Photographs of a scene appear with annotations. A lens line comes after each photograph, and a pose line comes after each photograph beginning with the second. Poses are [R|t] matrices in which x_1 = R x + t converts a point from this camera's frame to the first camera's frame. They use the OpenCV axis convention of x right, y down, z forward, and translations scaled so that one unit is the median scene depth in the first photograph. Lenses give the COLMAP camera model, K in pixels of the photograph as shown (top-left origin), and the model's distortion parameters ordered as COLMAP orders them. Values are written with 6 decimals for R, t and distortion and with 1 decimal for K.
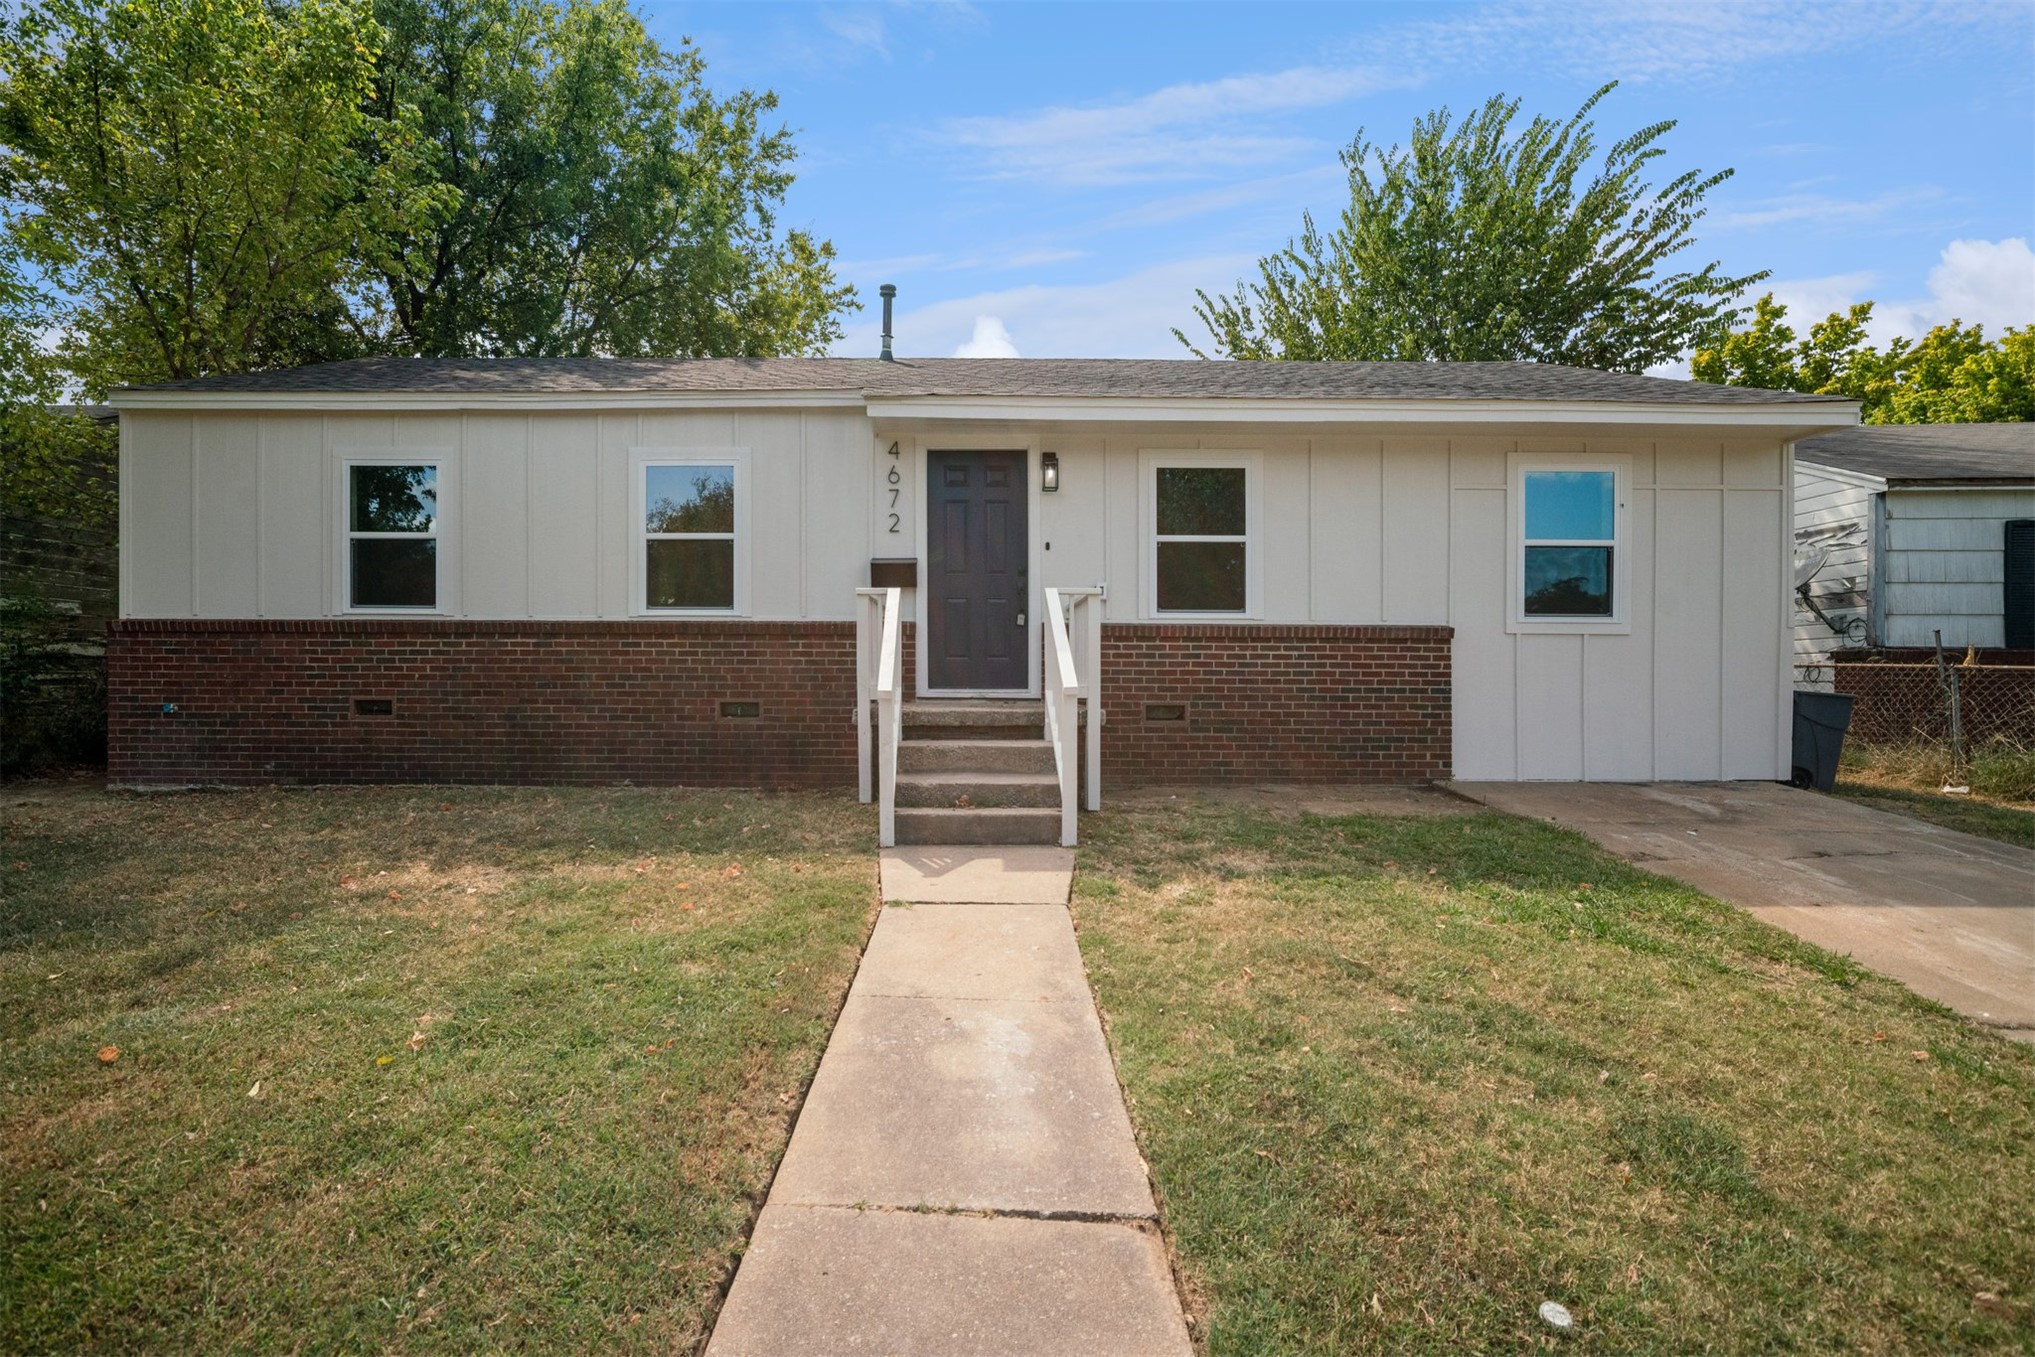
lens RADIAL K [[795.1, 0, 1019.8], [0, 795.1, 675.3], [0, 0, 1]] dist [-0.002488, 0.000197]
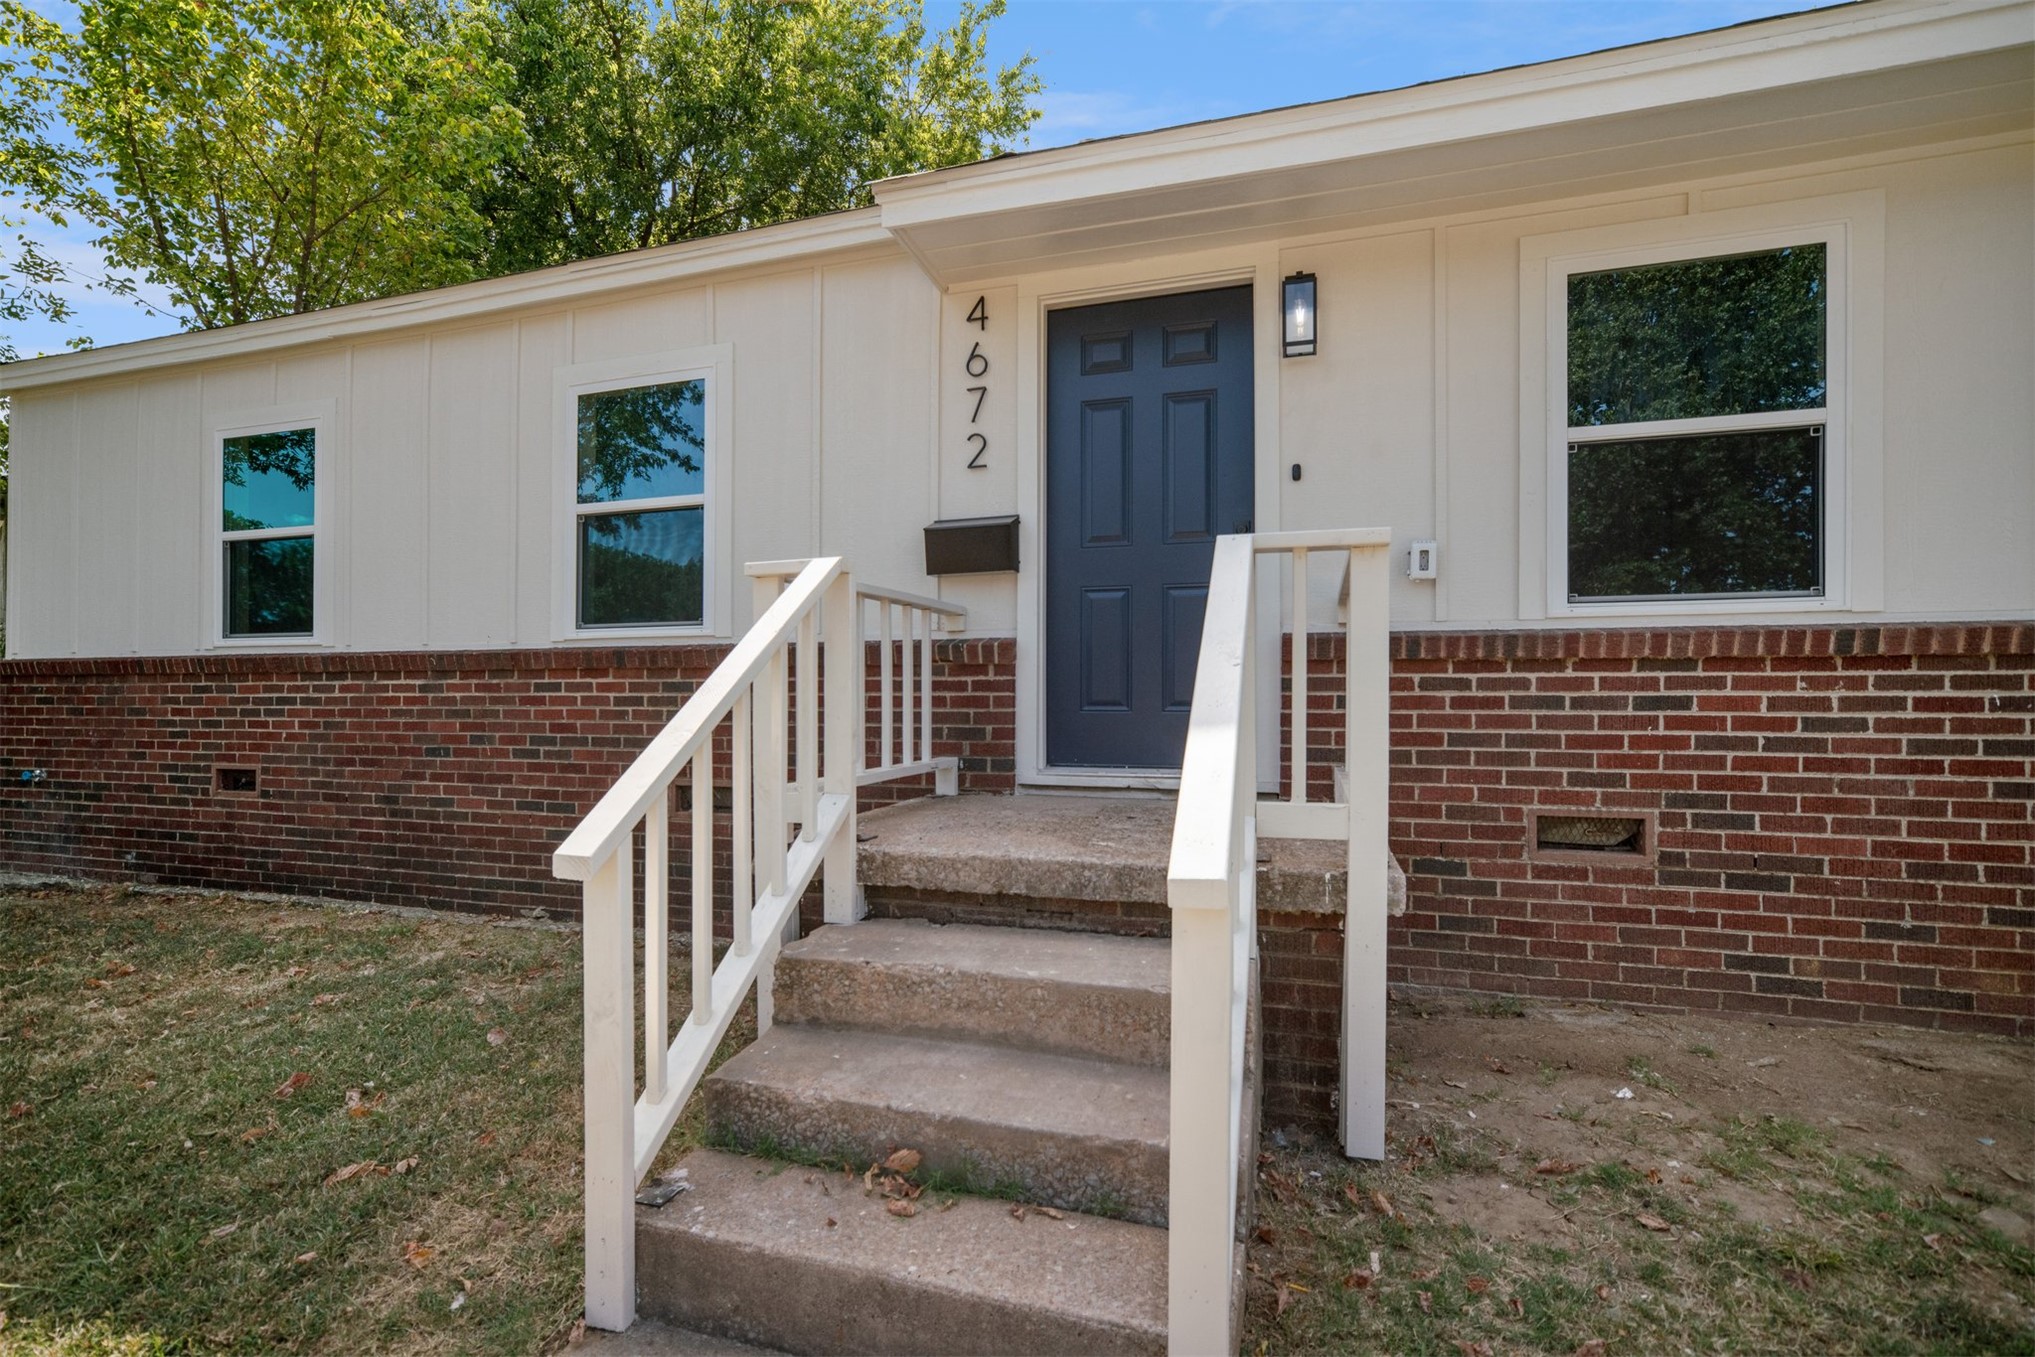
lens RADIAL K [[795.1, 0, 1016.4], [0, 795.1, 695.2], [0, 0, 1]] dist [-0.002488, 0.000197]
pose [[0.913936, 0.004171, -0.405838, 0.076509], [-0.003236, 0.999990, 0.002990, -0.030103], [0.405846, -0.001419, 0.913940, 0.501624]]
